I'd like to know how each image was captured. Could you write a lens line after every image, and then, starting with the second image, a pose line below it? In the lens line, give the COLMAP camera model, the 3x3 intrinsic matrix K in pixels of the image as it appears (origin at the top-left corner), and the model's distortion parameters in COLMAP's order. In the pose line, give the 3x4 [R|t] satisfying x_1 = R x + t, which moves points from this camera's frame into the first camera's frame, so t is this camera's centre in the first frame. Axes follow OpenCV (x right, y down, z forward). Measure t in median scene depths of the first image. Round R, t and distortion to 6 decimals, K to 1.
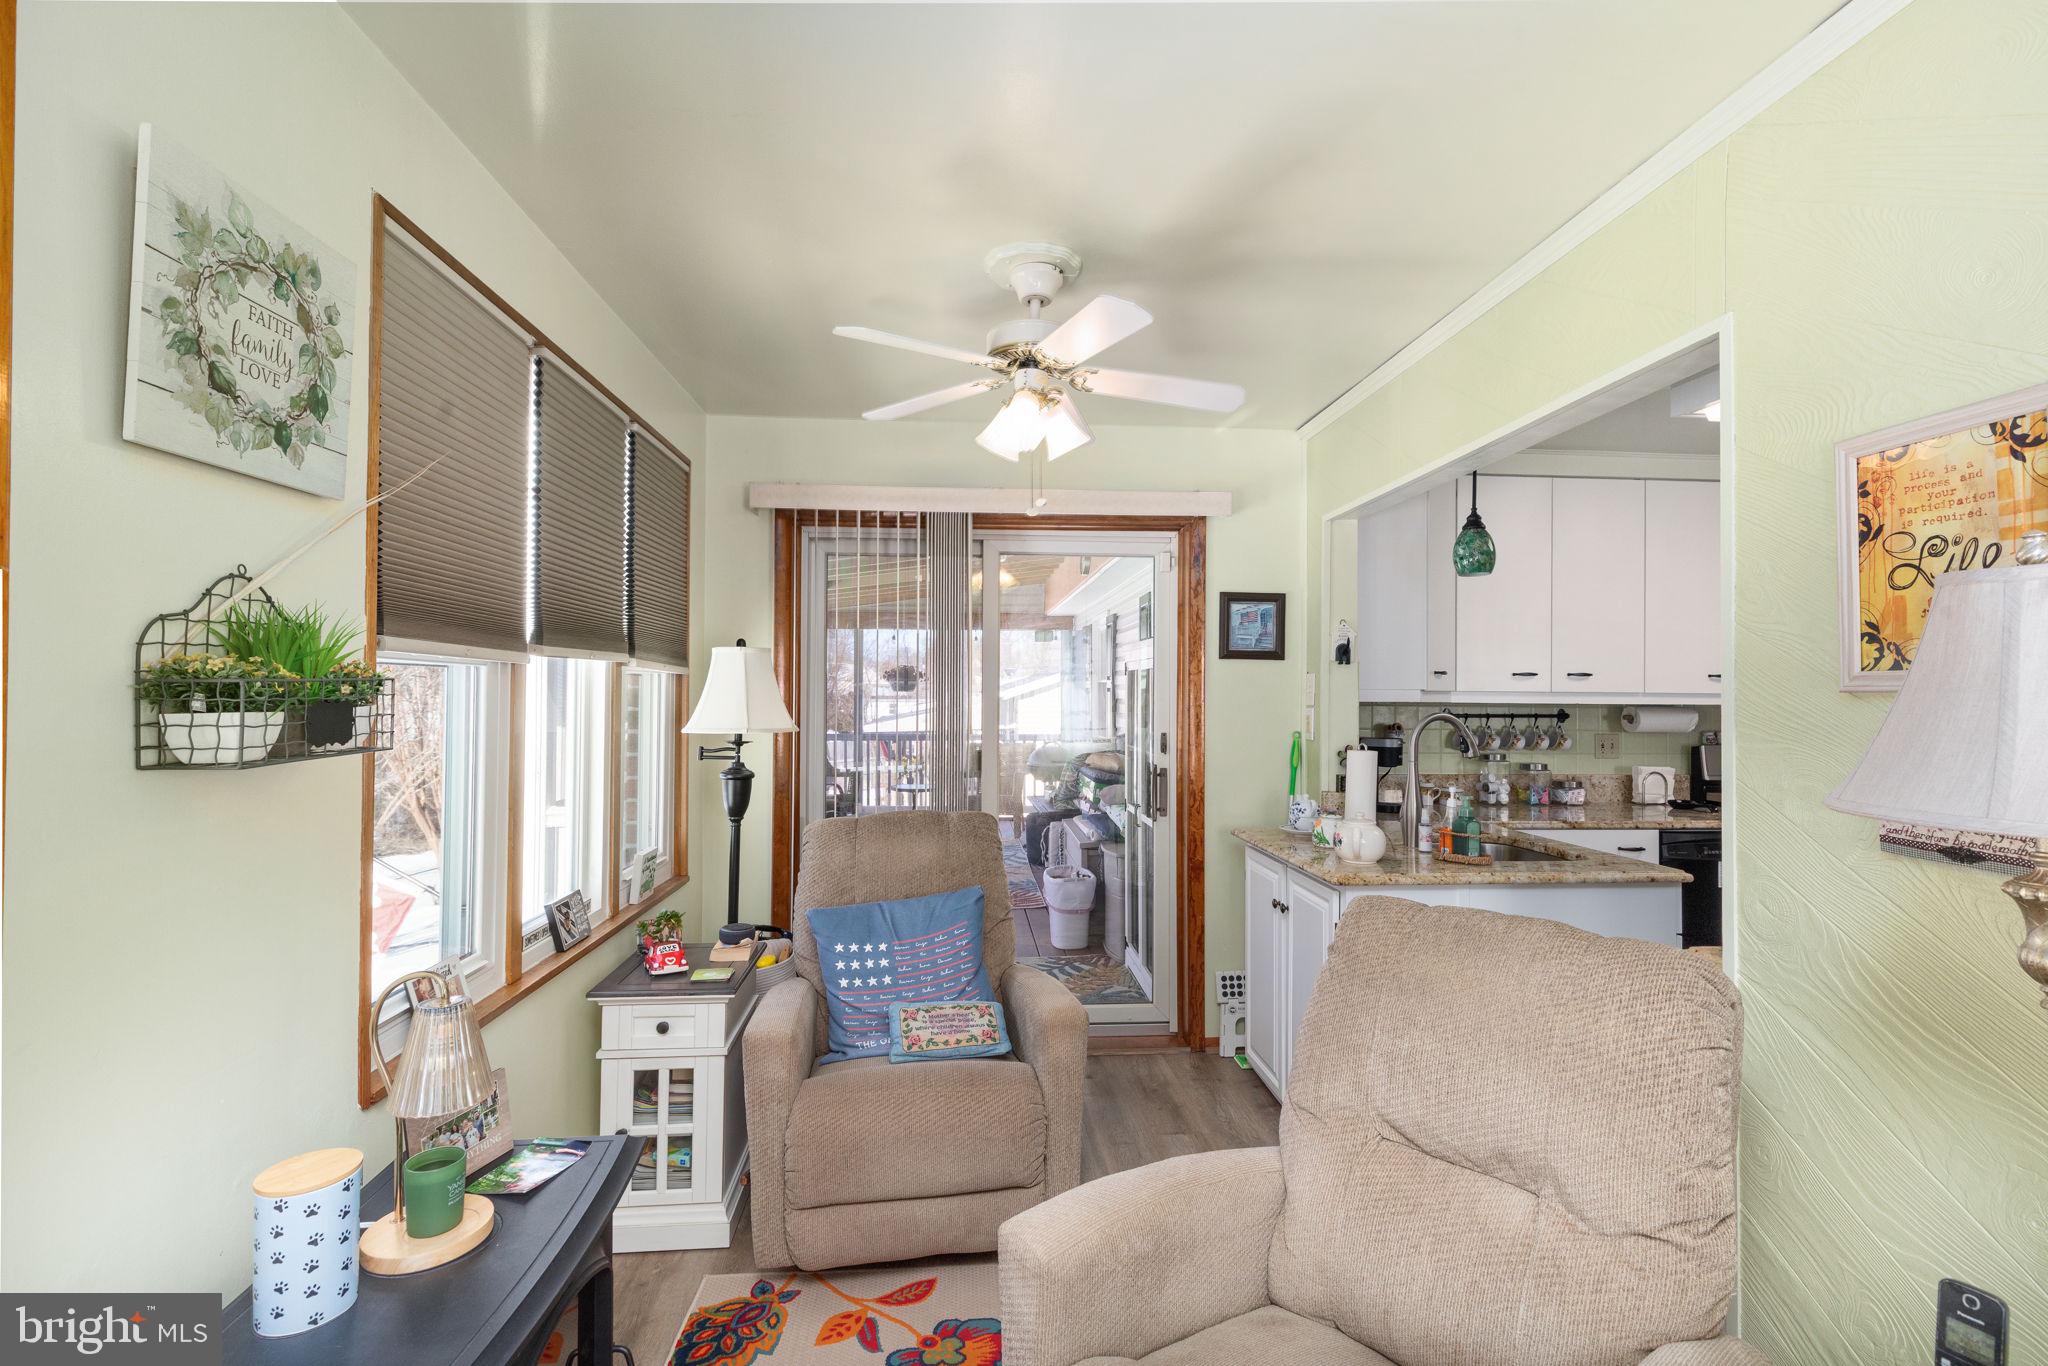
lens RADIAL K [[943.7, 0, 1027.7], [0, 943.7, 683.5], [0, 0, 1]] dist [0.002966, -0.002518]
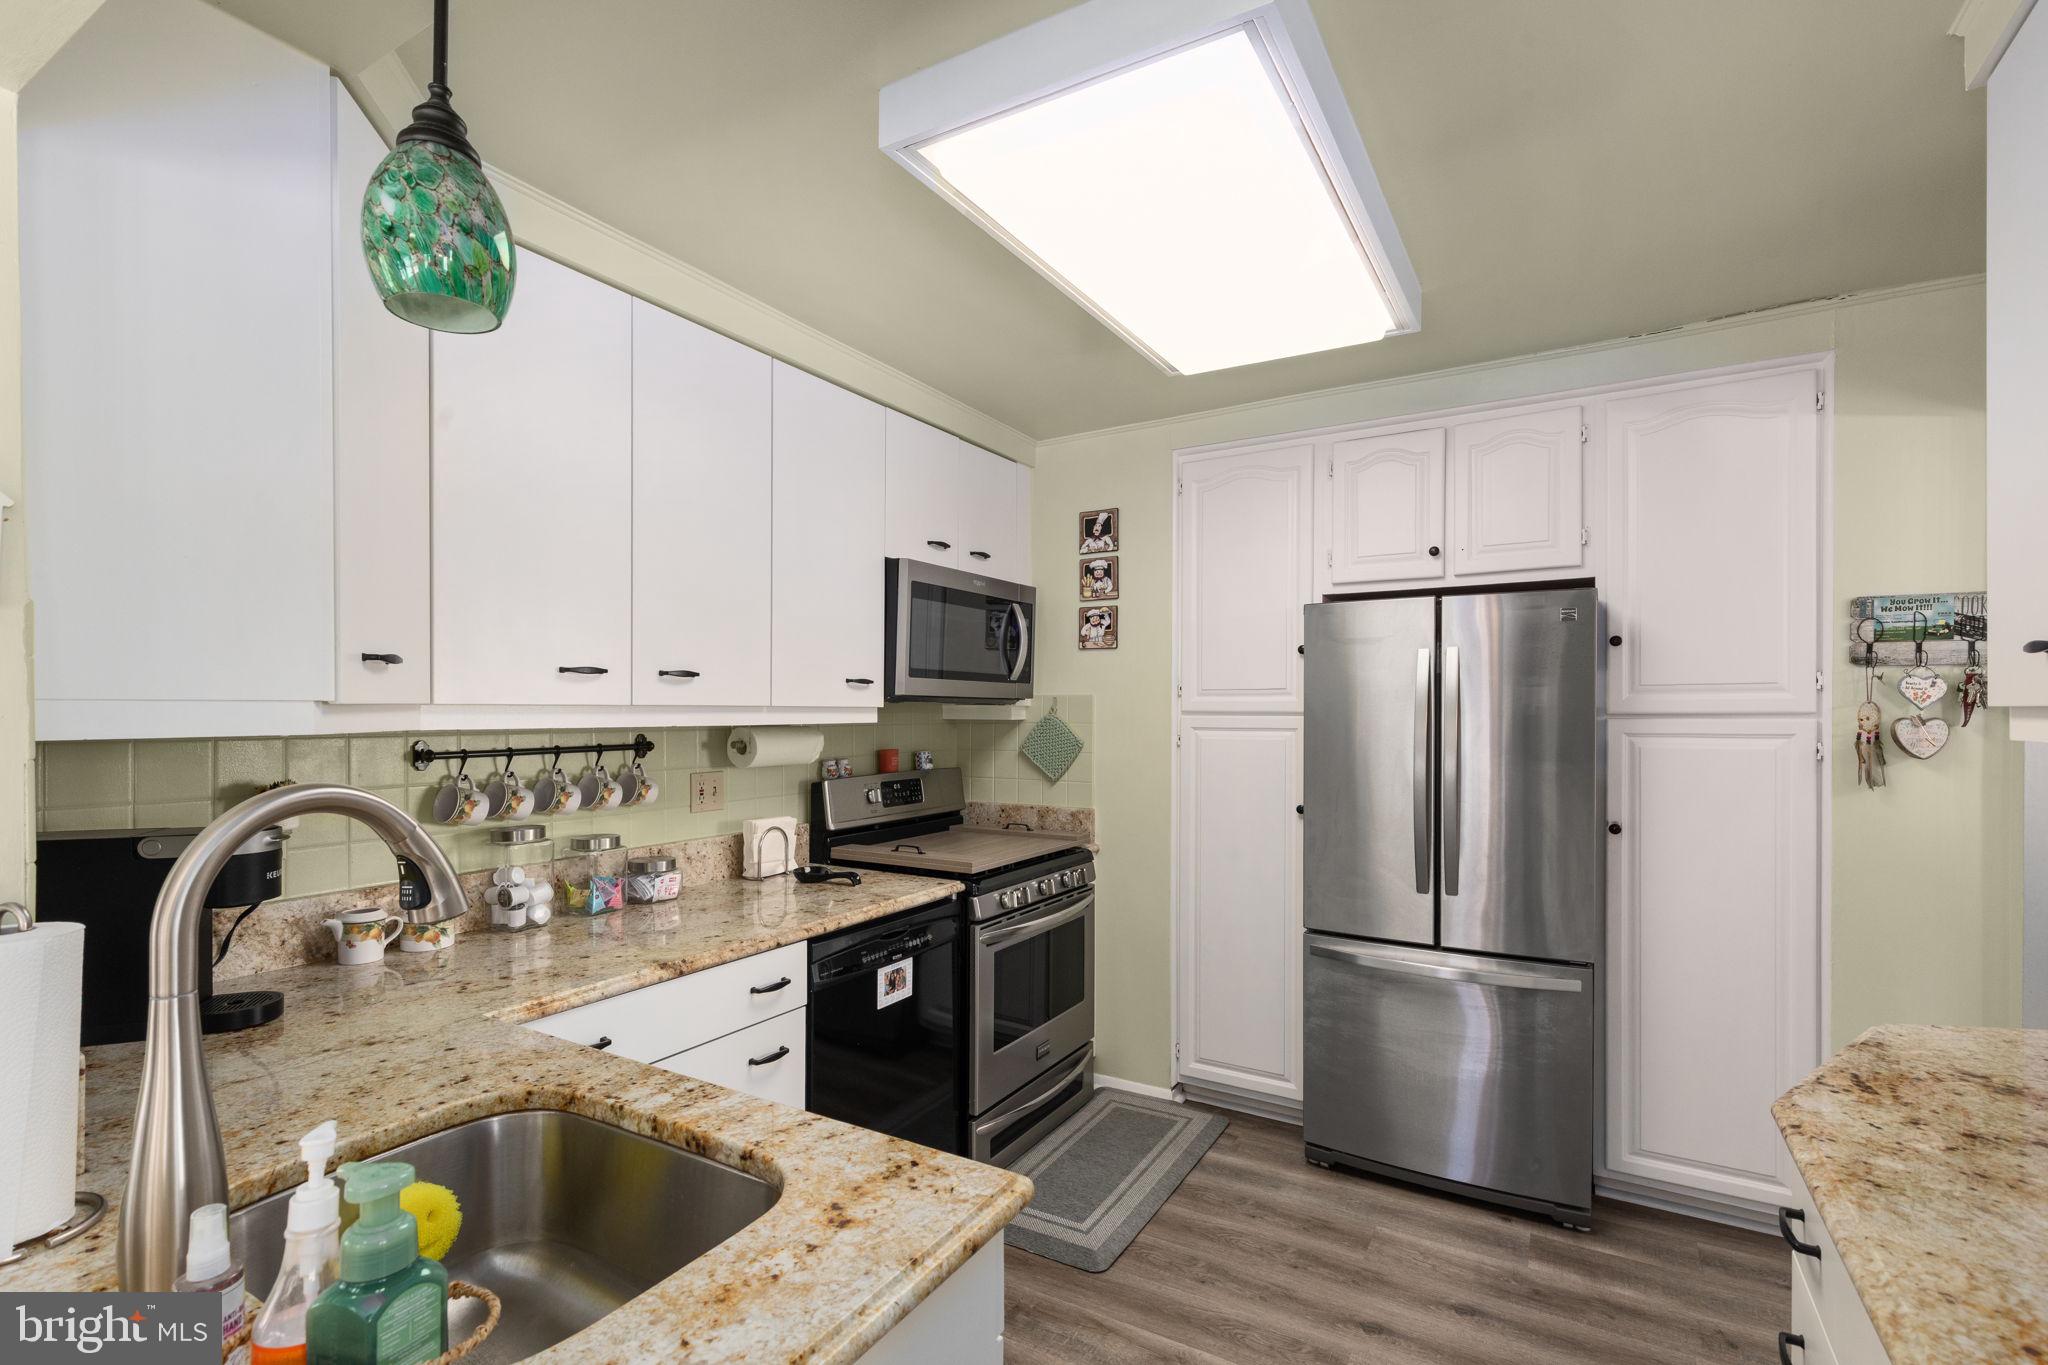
lens RADIAL K [[943.7, 0, 1037.4], [0, 943.7, 712.0], [0, 0, 1]] dist [0.002966, -0.002518]
pose [[0.579921, -0.008350, 0.814630, 0.239324], [-0.006797, 0.999863, 0.015088, 0.002807], [-0.814644, -0.014287, 0.579785, 0.476492]]
